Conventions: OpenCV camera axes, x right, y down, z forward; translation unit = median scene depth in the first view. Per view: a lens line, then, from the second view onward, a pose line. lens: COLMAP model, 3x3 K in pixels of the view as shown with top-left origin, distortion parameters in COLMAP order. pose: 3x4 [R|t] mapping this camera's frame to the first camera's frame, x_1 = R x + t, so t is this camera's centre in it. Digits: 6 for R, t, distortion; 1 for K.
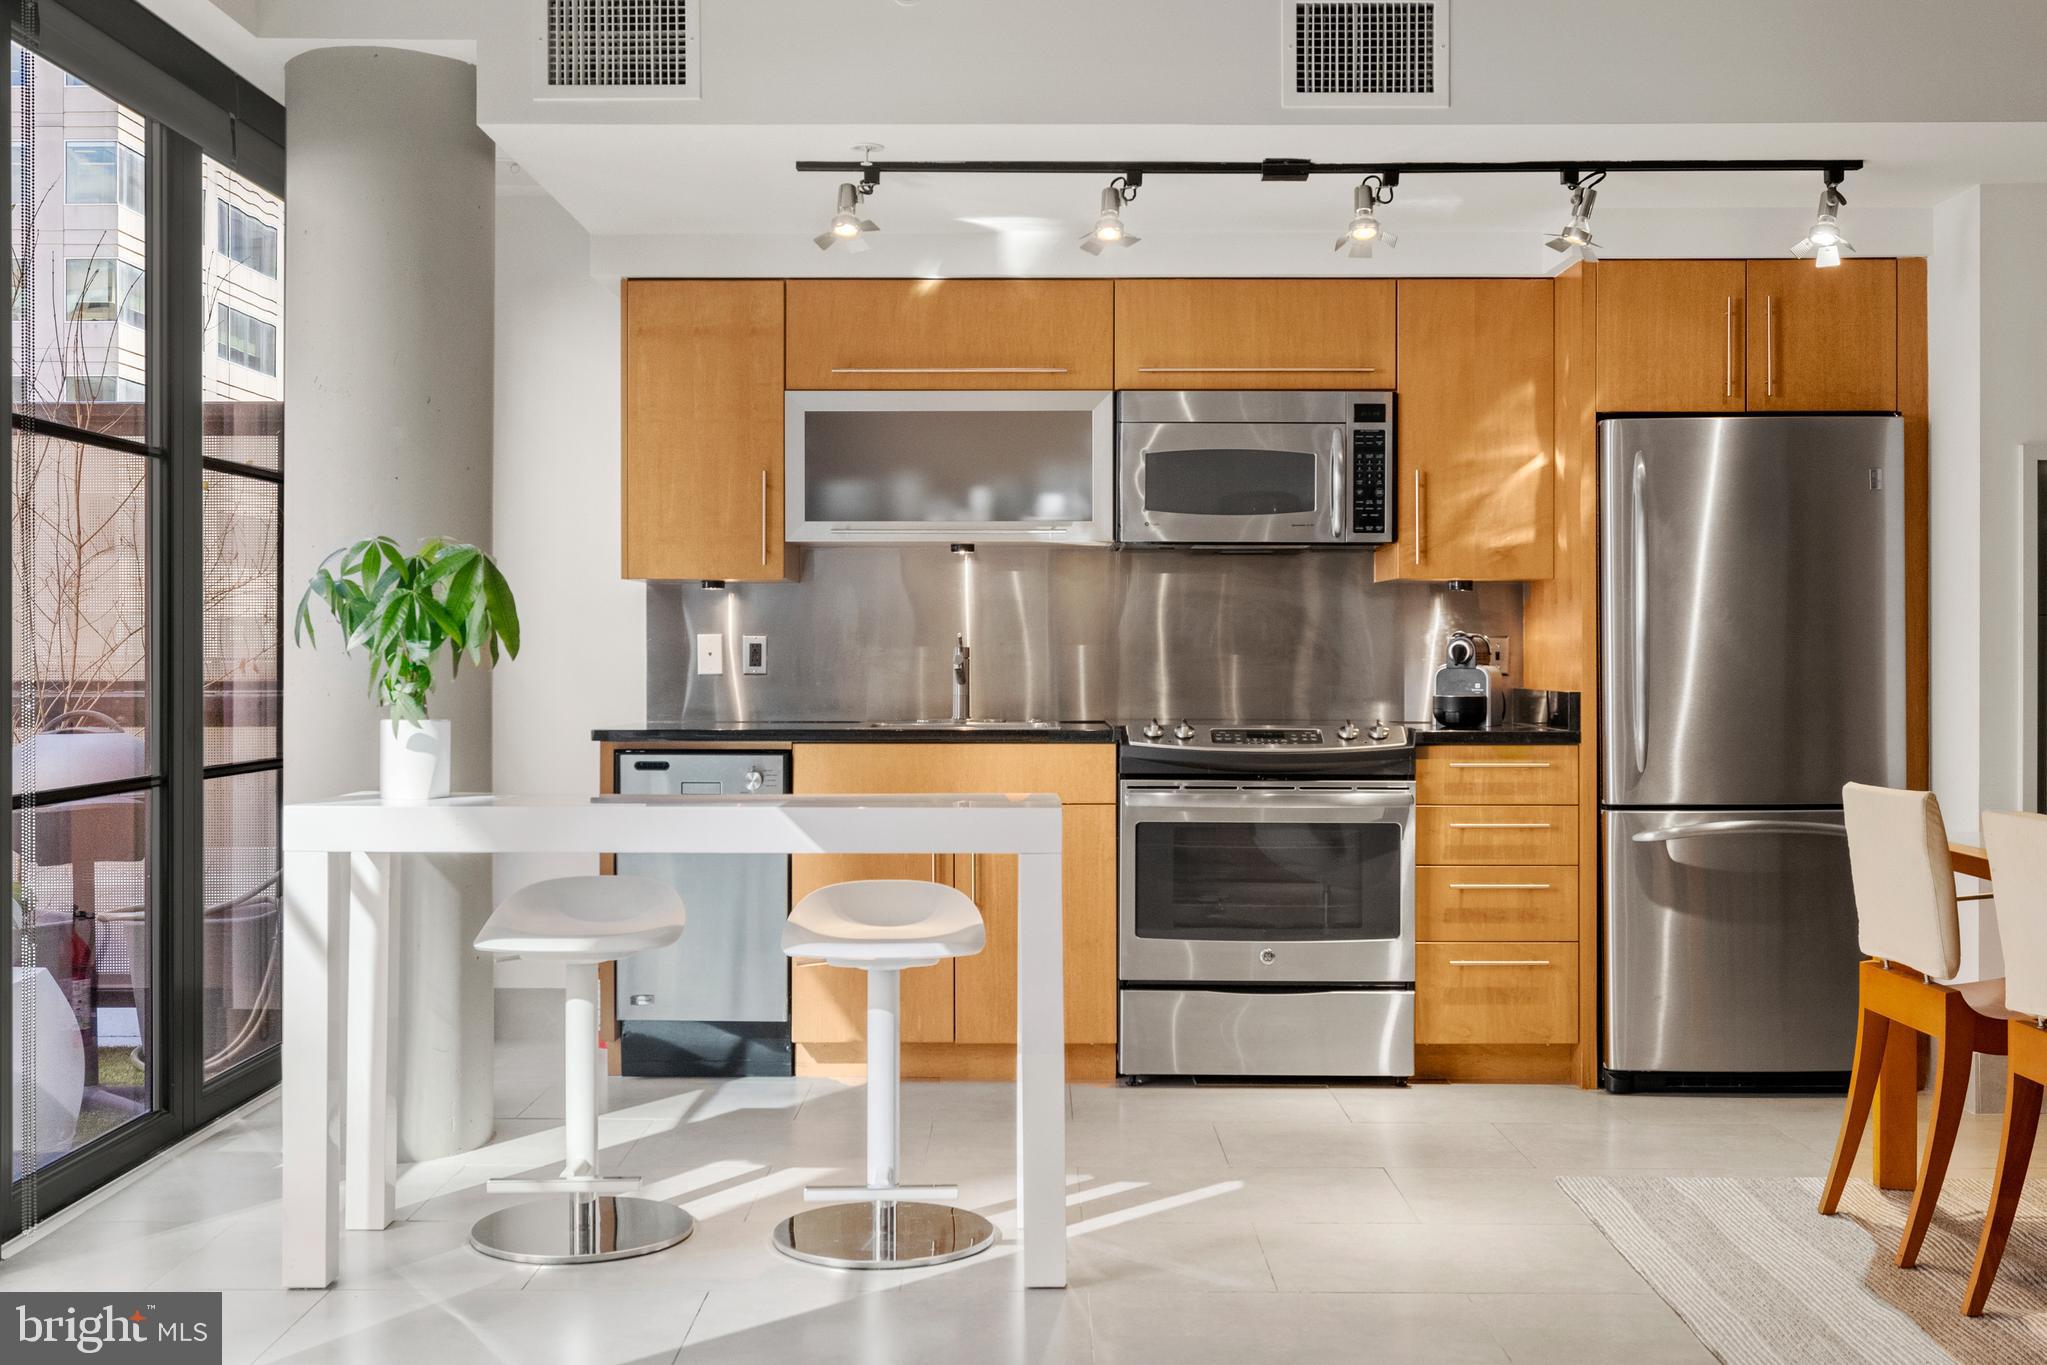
lens RADIAL K [[2123.4, 0, 1023.5], [0, 2123.4, 682.5], [0, 0, 1]] dist [-0.012674, -0.008256]
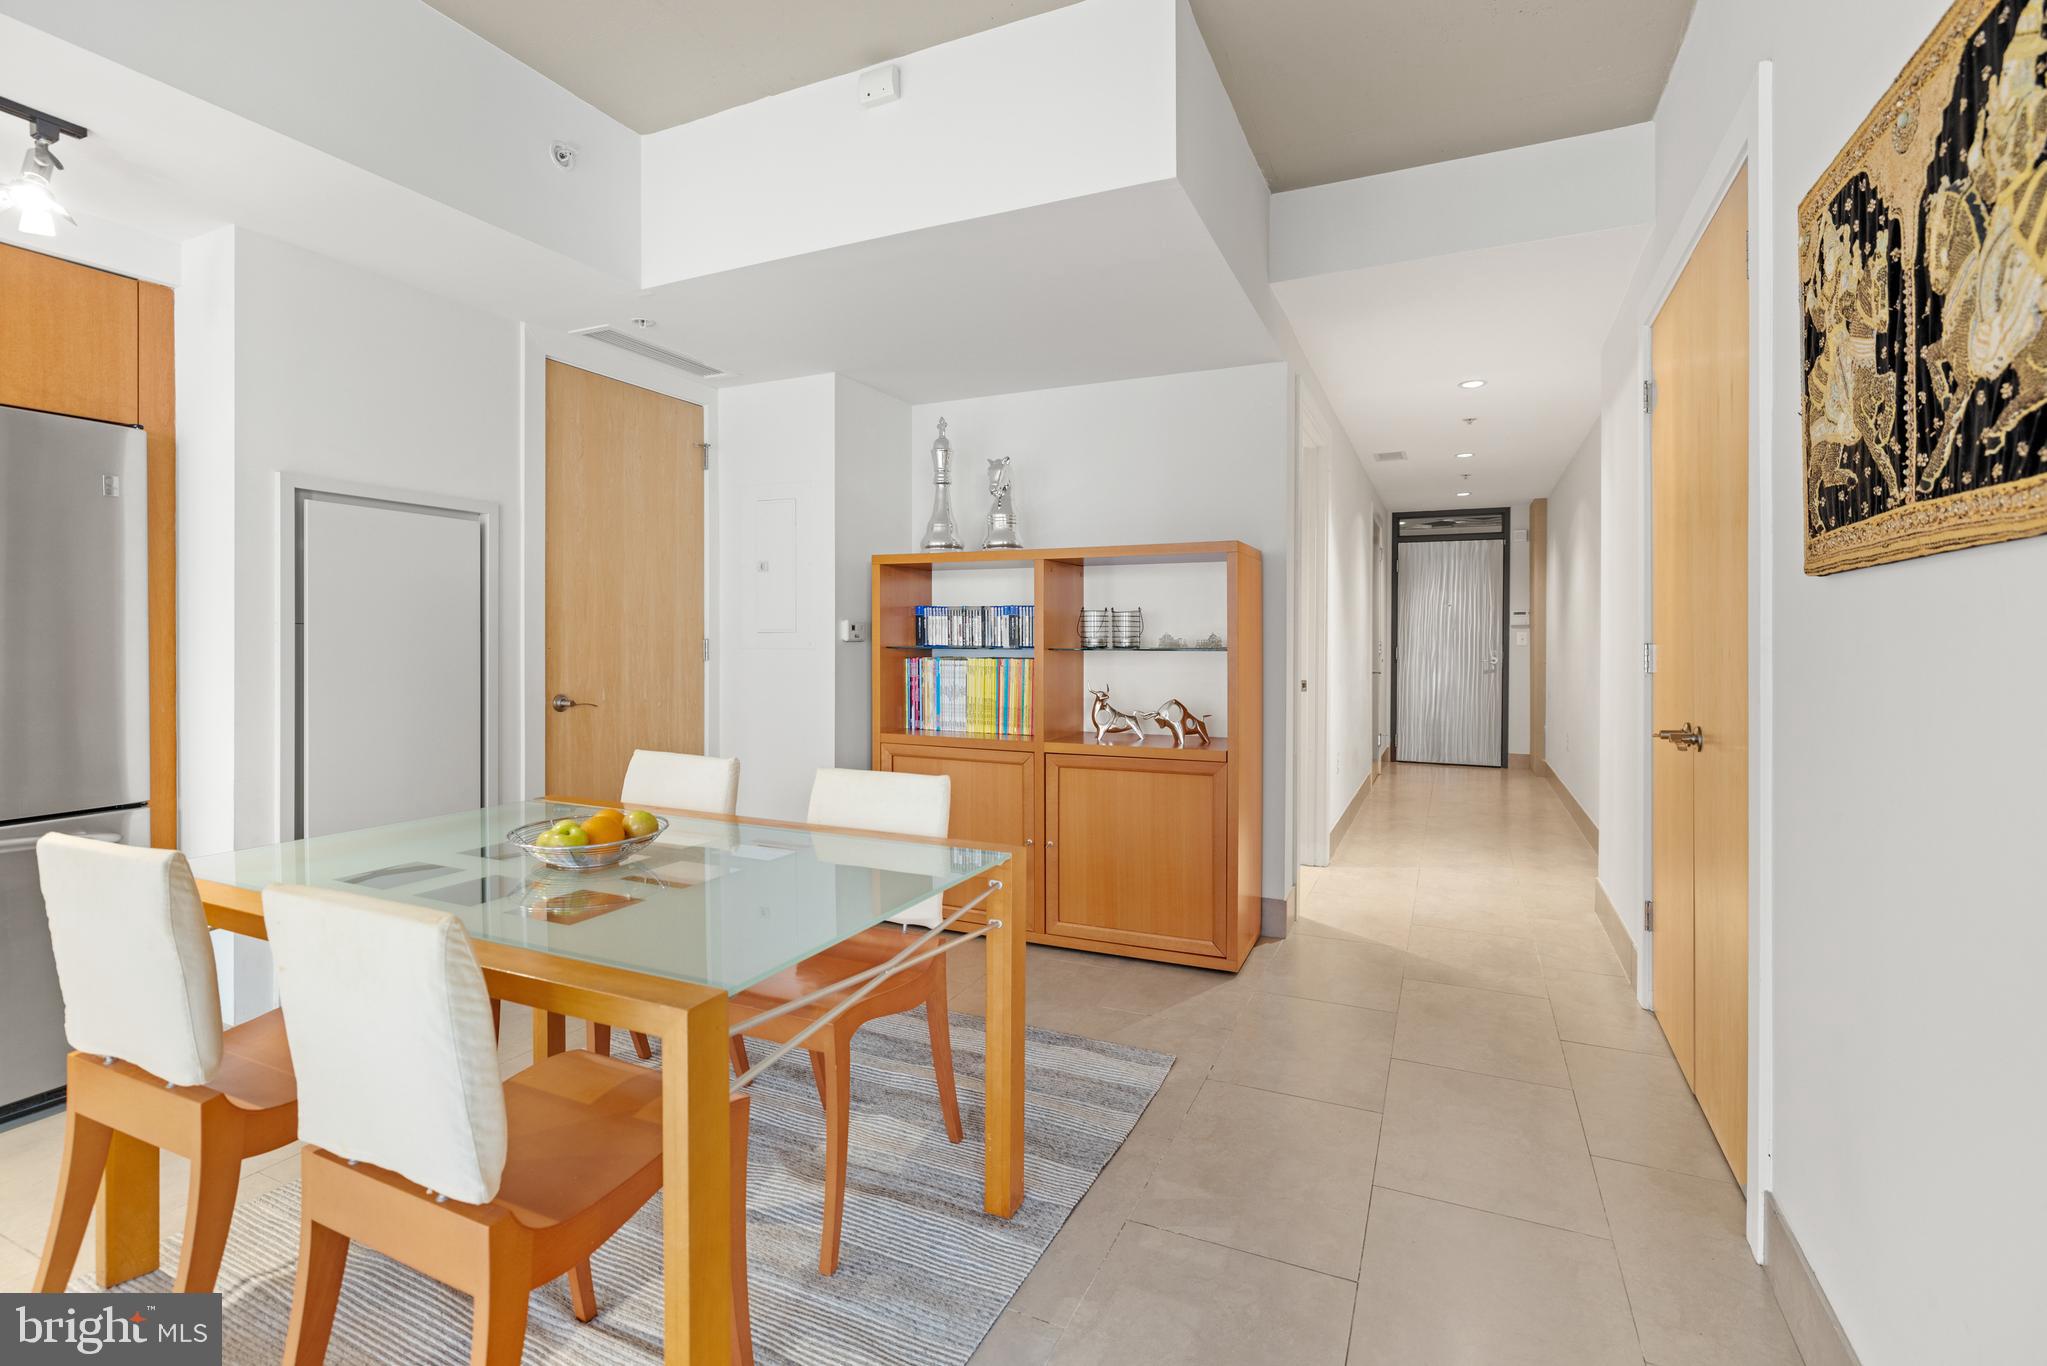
lens RADIAL K [[930.2, 0, 1024.1], [0, 930.2, 645.9], [0, 0, 1]] dist [-0.009063, 0.001031]
pose [[0.415736, 0.001345, 0.909485, 0.199243], [0.008735, 0.999947, -0.005472, -0.013947], [-0.909444, 0.010219, 0.415702, 0.457887]]
